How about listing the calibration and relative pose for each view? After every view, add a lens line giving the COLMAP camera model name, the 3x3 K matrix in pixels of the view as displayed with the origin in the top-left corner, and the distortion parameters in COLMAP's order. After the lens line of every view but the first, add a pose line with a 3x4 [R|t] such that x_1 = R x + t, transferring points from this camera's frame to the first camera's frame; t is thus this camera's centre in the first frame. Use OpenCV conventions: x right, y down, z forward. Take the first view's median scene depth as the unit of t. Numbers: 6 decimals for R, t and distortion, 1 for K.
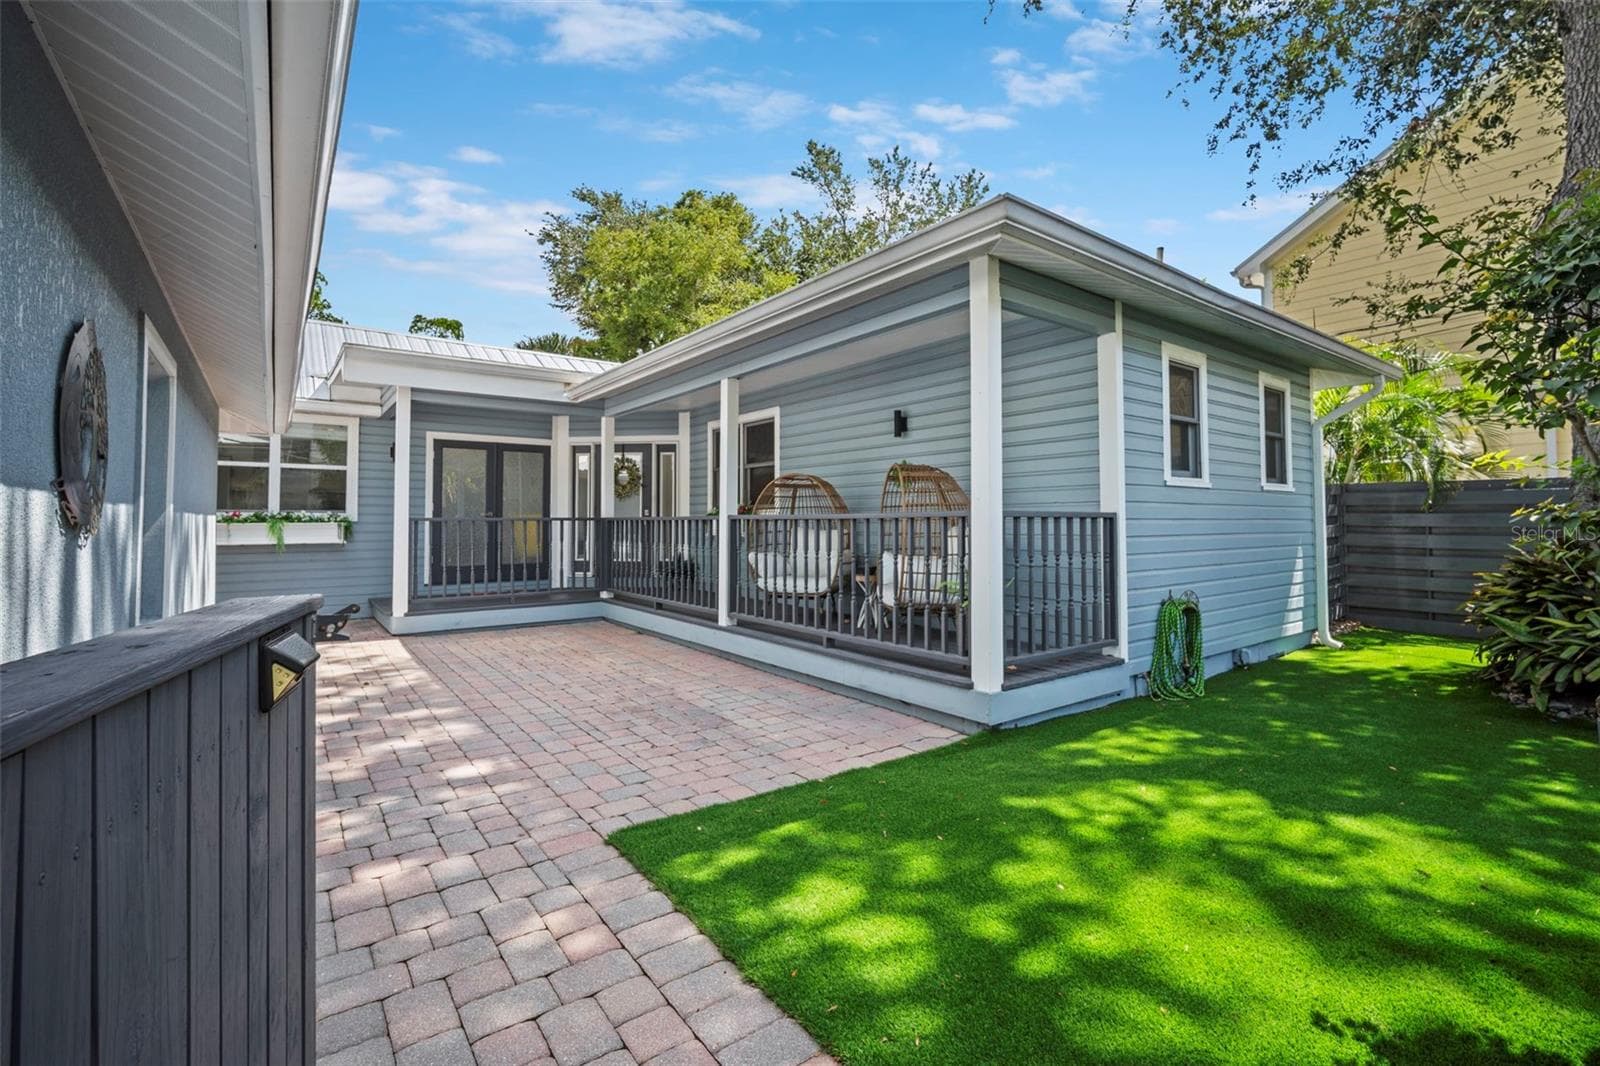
lens RADIAL K [[697.7, 0, 804.4], [0, 697.7, 516.5], [0, 0, 1]] dist [-0.010539, 0.001305]
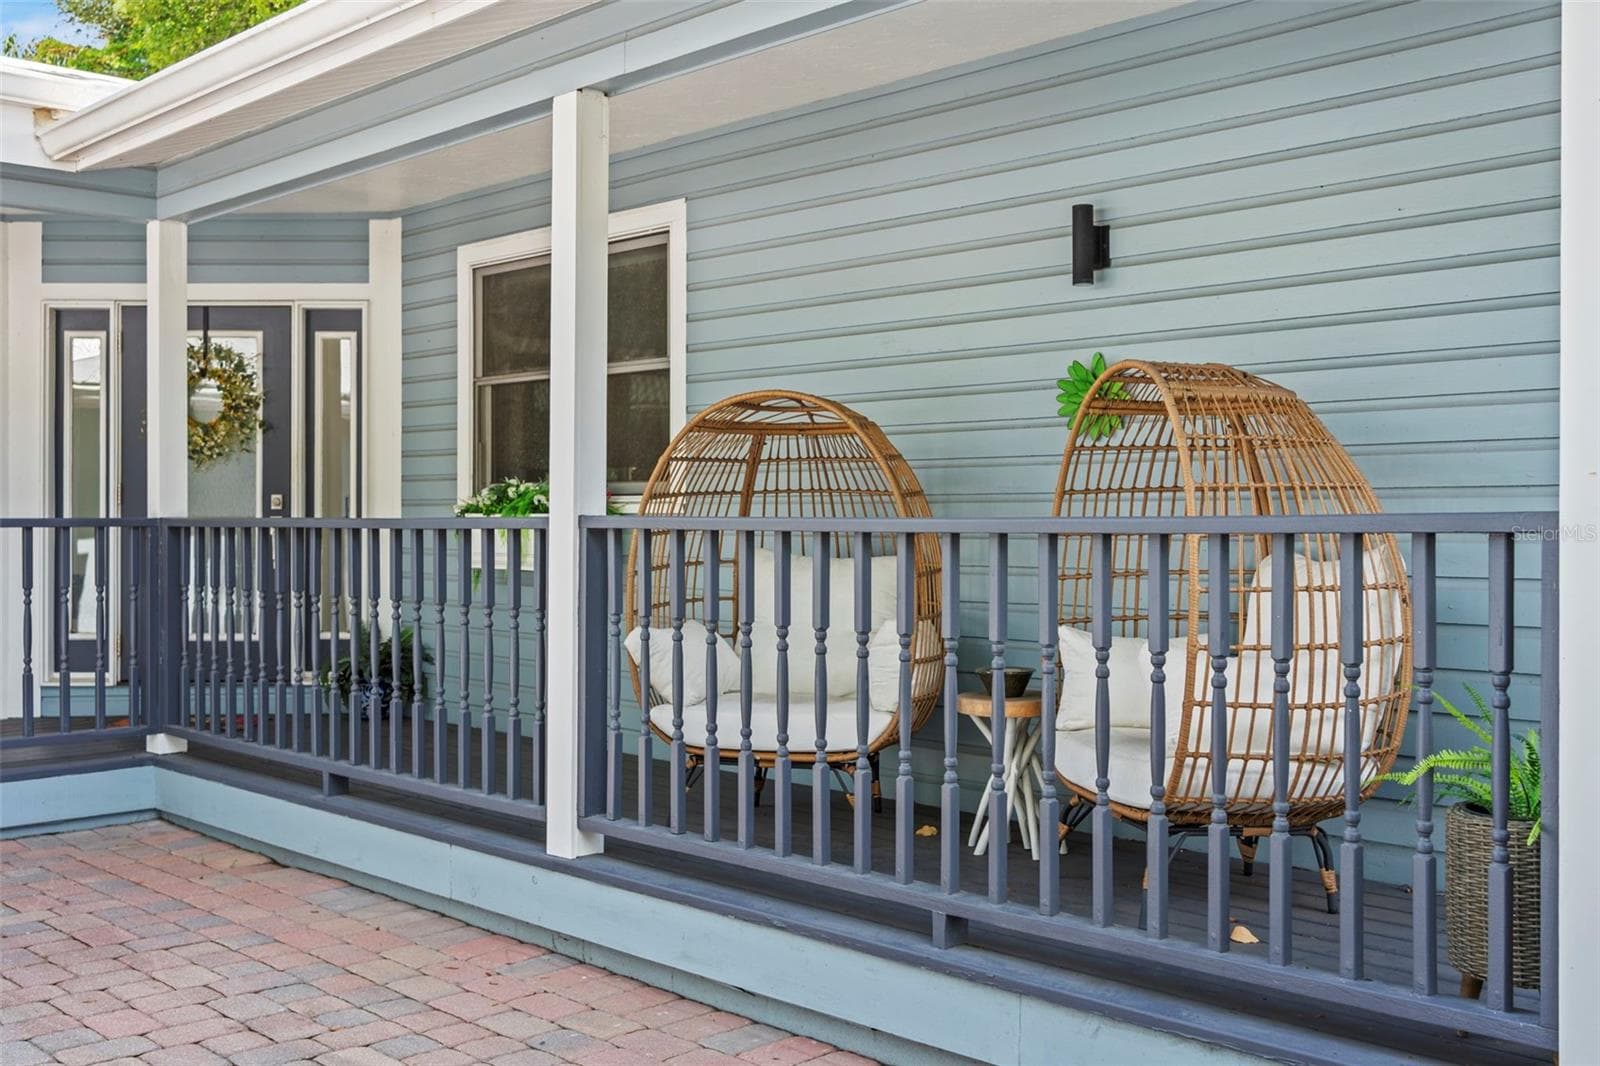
lens RADIAL K [[1641.5, 0, 782.8], [0, 1641.5, 537.3], [0, 0, 1]] dist [0.005710, 0.000000]
pose [[0.993985, 0.000550, 0.109519, -0.087461], [-0.002594, 0.999825, 0.018524, -0.005698], [-0.109490, -0.018696, 0.993812, 0.204928]]
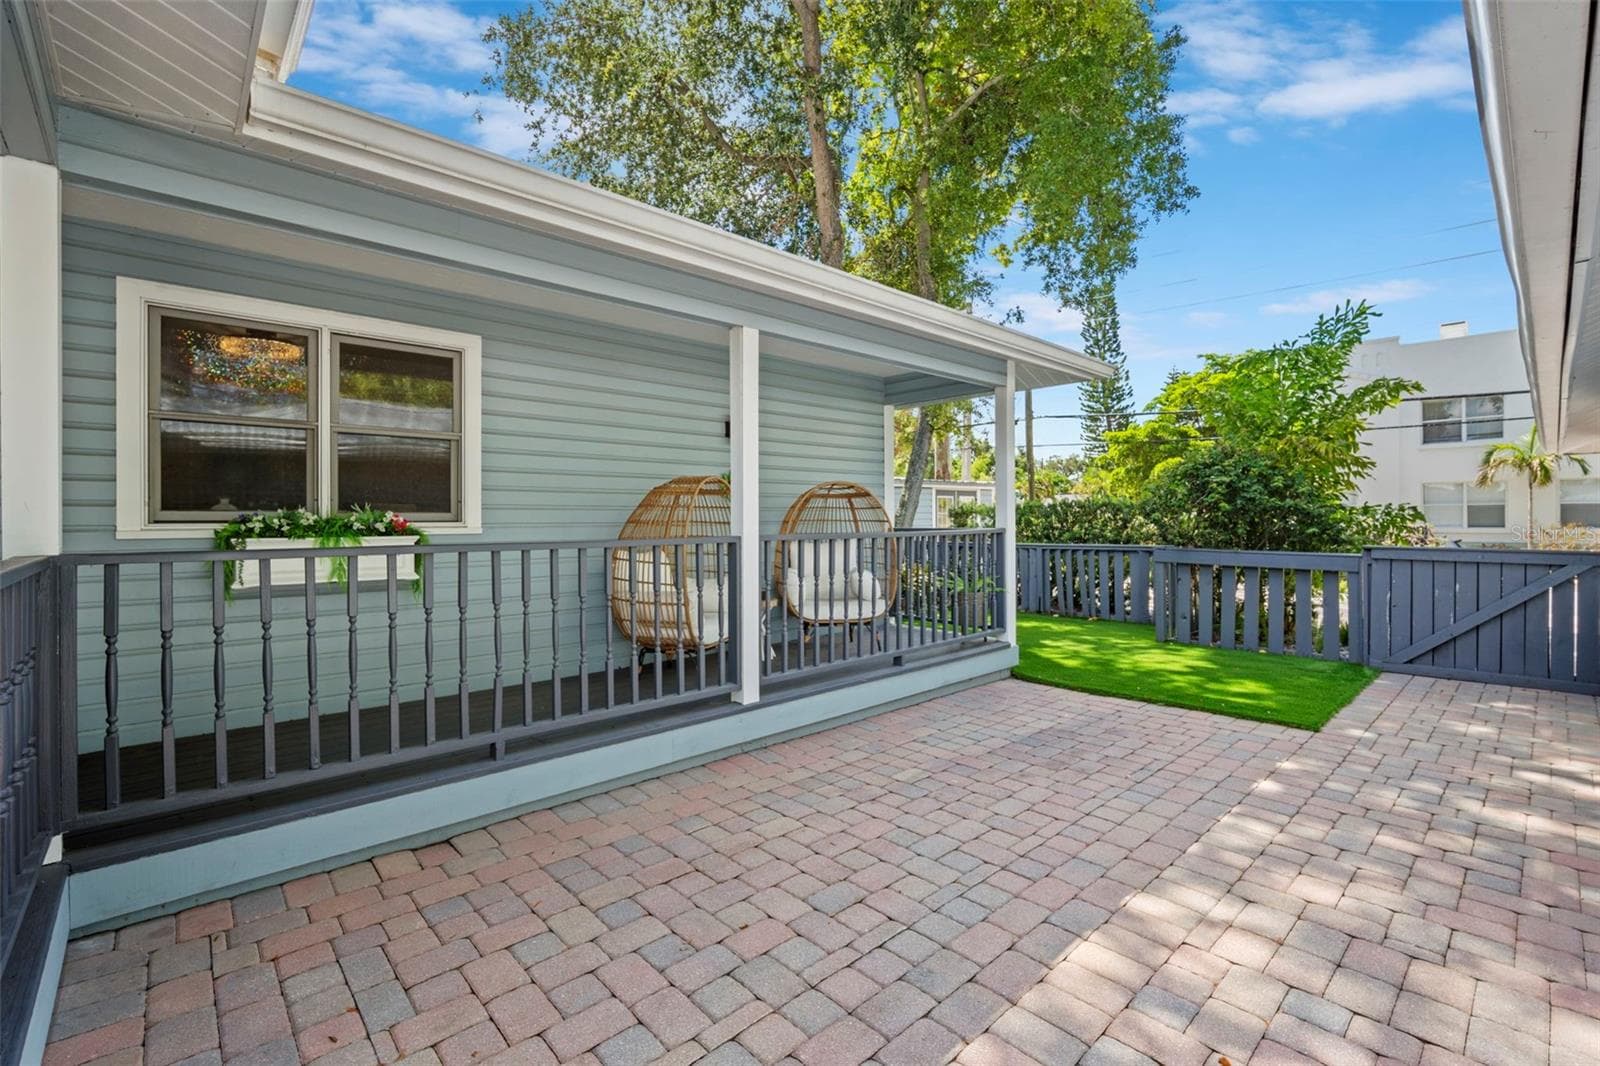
lens RADIAL K [[697.7, 0, 793.1], [0, 697.7, 521.6], [0, 0, 1]] dist [-0.010539, 0.001305]
pose [[-0.091500, -0.006605, 0.995783, -0.688023], [-0.003418, 0.999974, 0.006319, -0.017226], [-0.995799, -0.002825, -0.091521, 0.905942]]
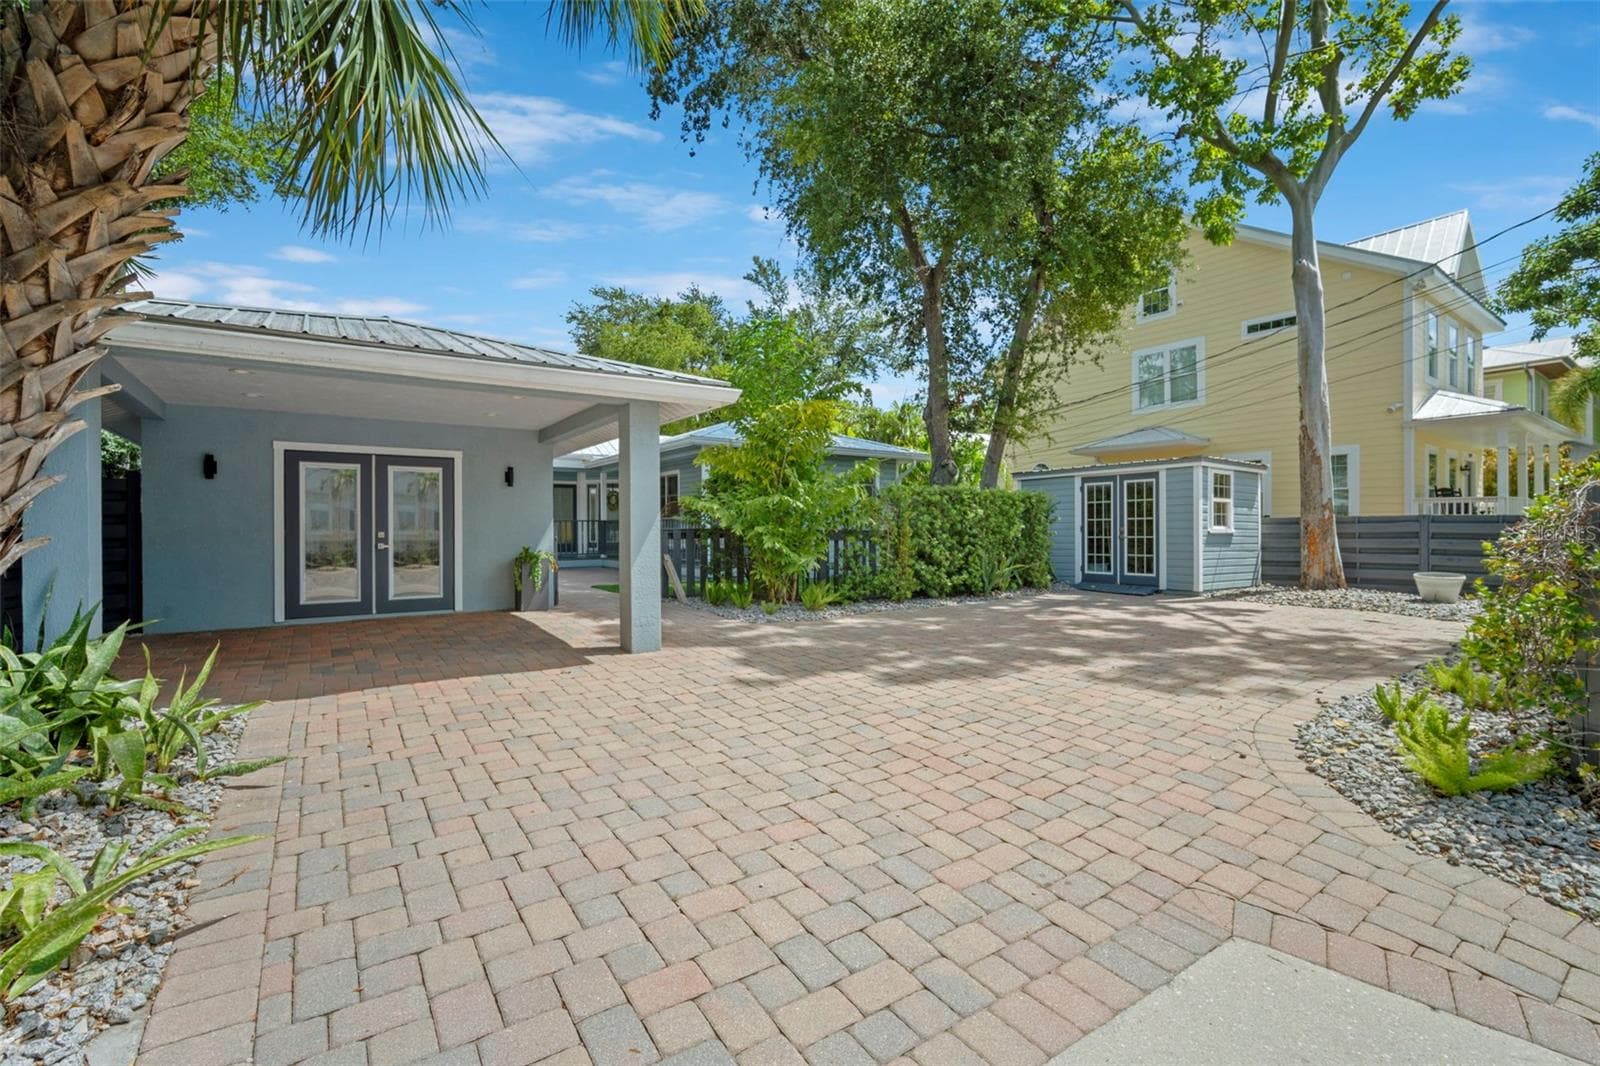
lens RADIAL K [[697.7, 0, 798.6], [0, 697.7, 532.4], [0, 0, 1]] dist [-0.010539, 0.001305]
pose [[0.998981, -0.011021, -0.043767, 0.496851], [0.011409, 0.999898, 0.008621, 0.033456], [0.043668, -0.009112, 0.999005, -1.349426]]
